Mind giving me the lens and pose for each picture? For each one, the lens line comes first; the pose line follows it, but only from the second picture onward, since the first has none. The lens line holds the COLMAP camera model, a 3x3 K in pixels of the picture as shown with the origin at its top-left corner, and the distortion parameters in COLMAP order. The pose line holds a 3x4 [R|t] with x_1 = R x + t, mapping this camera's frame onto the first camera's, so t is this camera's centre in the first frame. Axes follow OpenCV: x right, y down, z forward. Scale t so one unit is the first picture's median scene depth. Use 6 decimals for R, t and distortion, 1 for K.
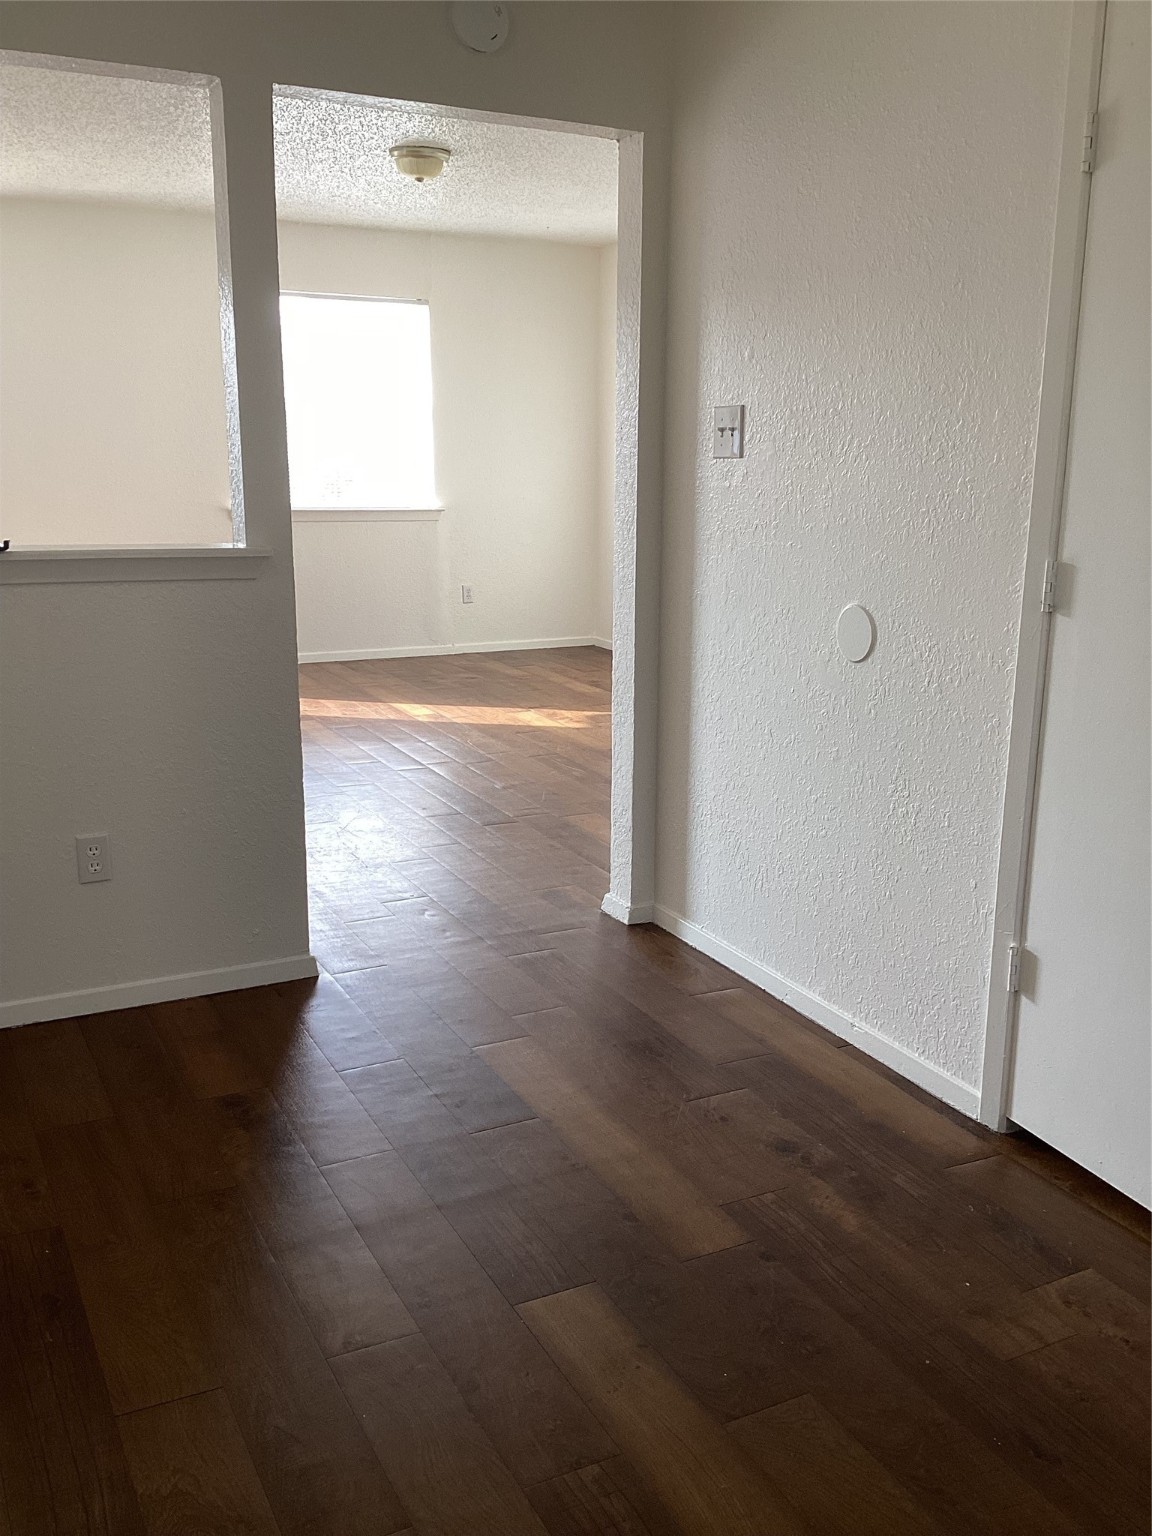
lens RADIAL K [[1429.0, 0, 576.9], [0, 1429.0, 769.5], [0, 0, 1]] dist [0.050290, -0.089202]
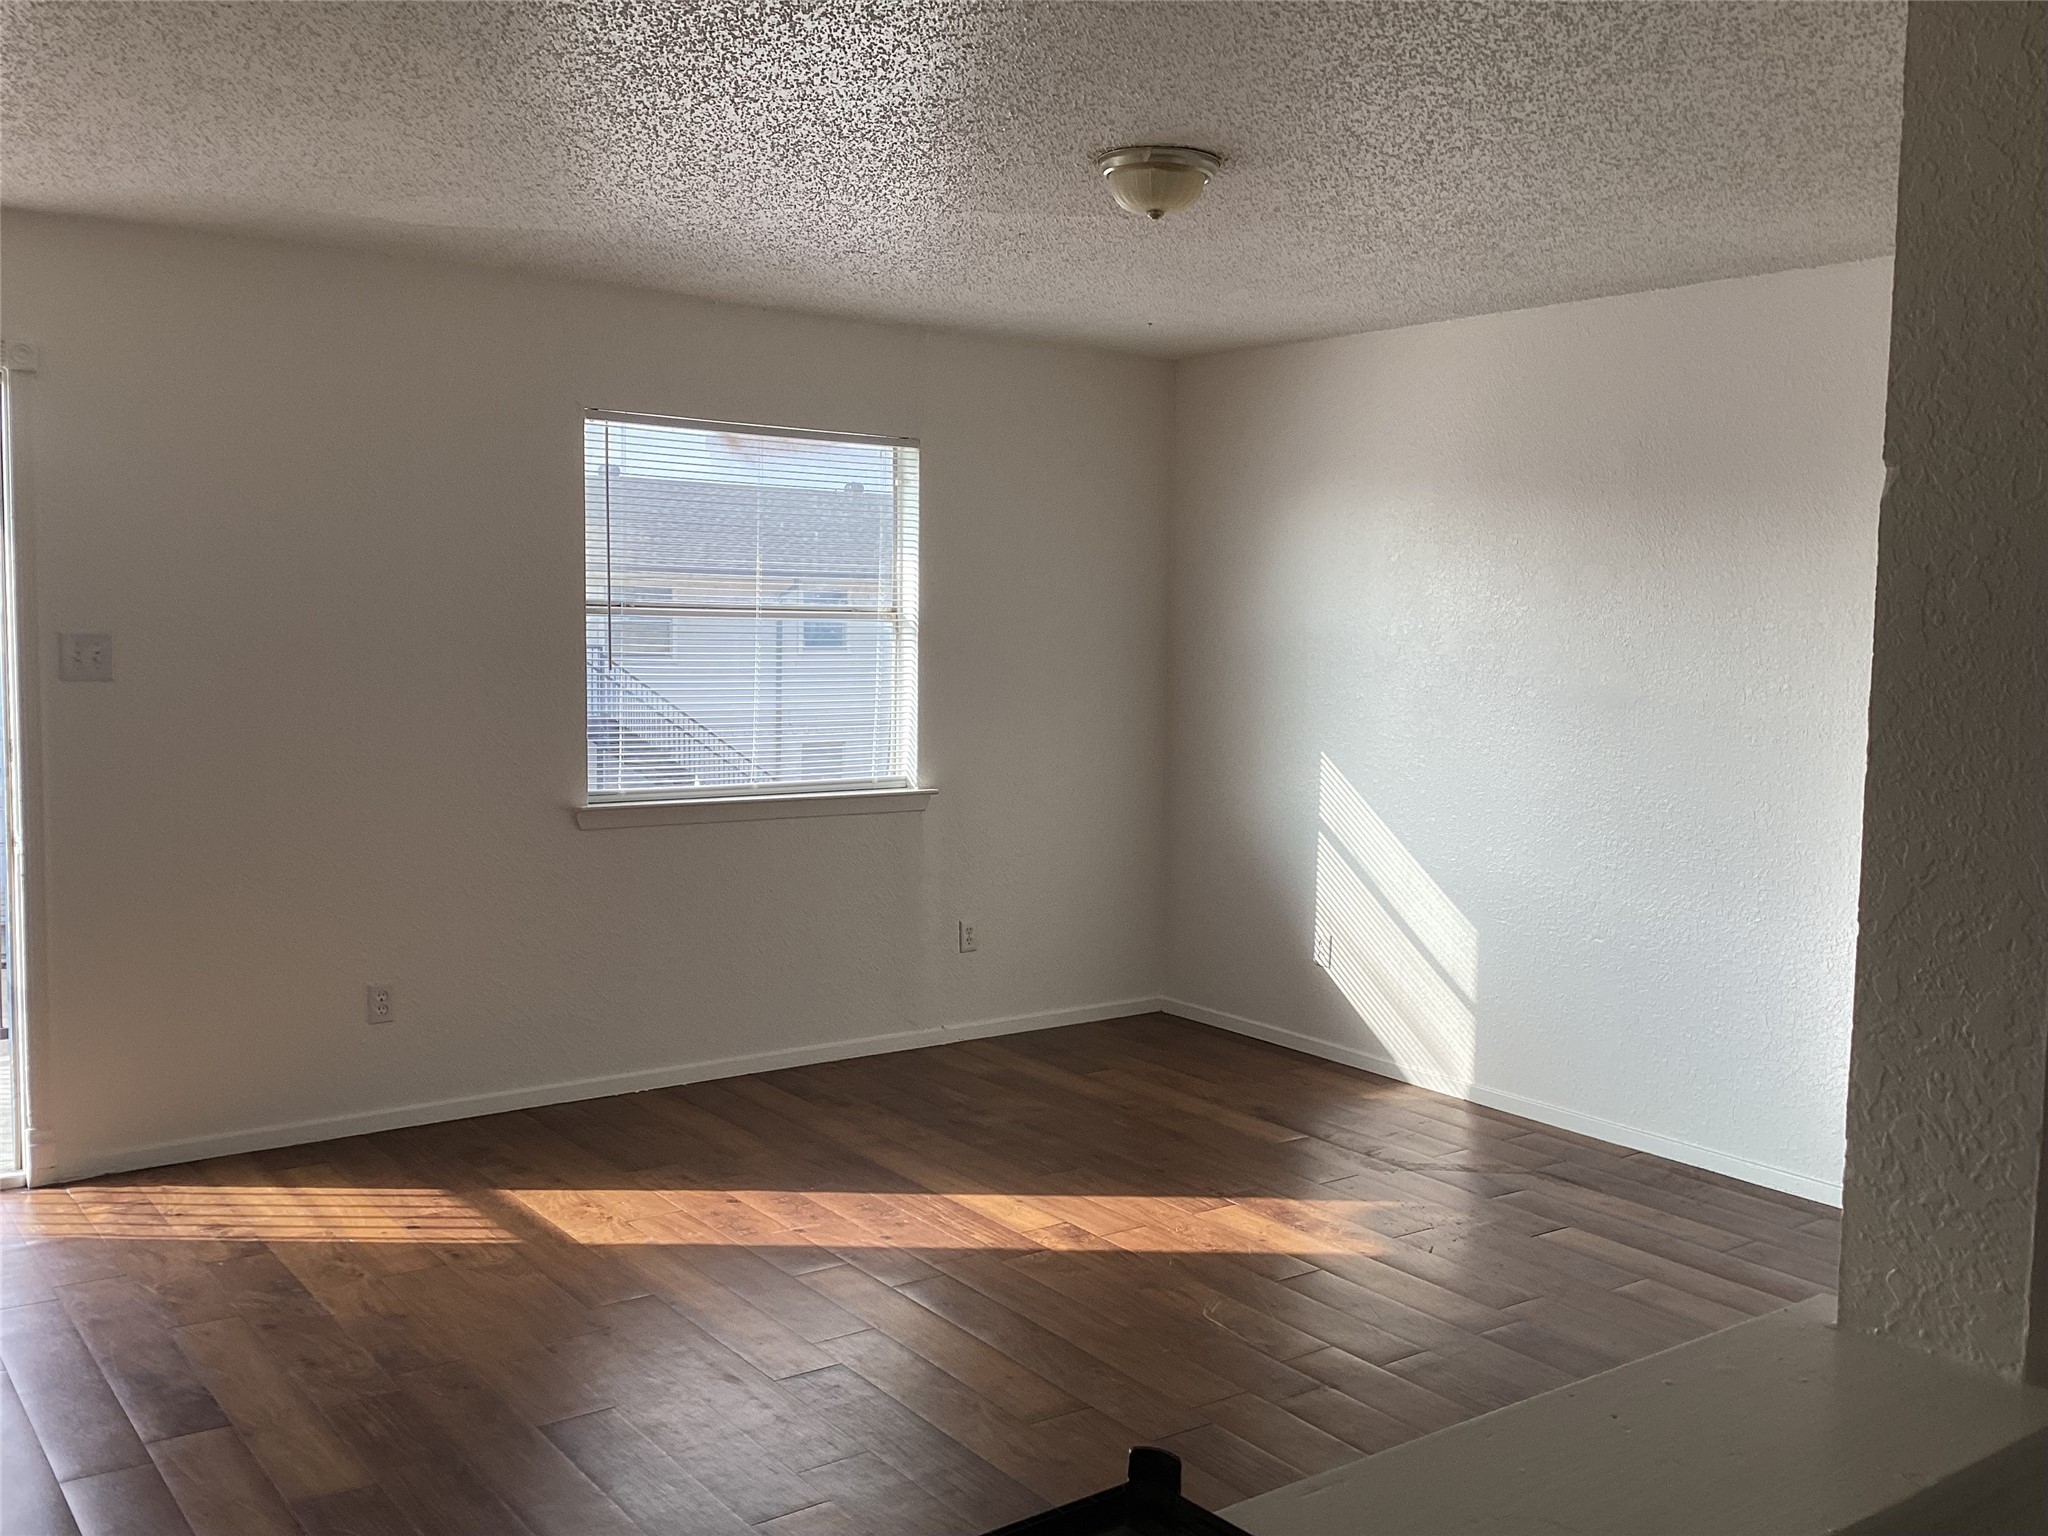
lens RADIAL K [[1905.4, 0, 1024.6], [0, 1905.4, 766.4], [0, 0, 1]] dist [0.050290, -0.089202]
pose [[0.988234, -0.012532, 0.152436, -0.180384], [0.034530, 0.989187, -0.142535, -0.086491], [-0.149002, 0.146121, 0.977981, 0.264290]]
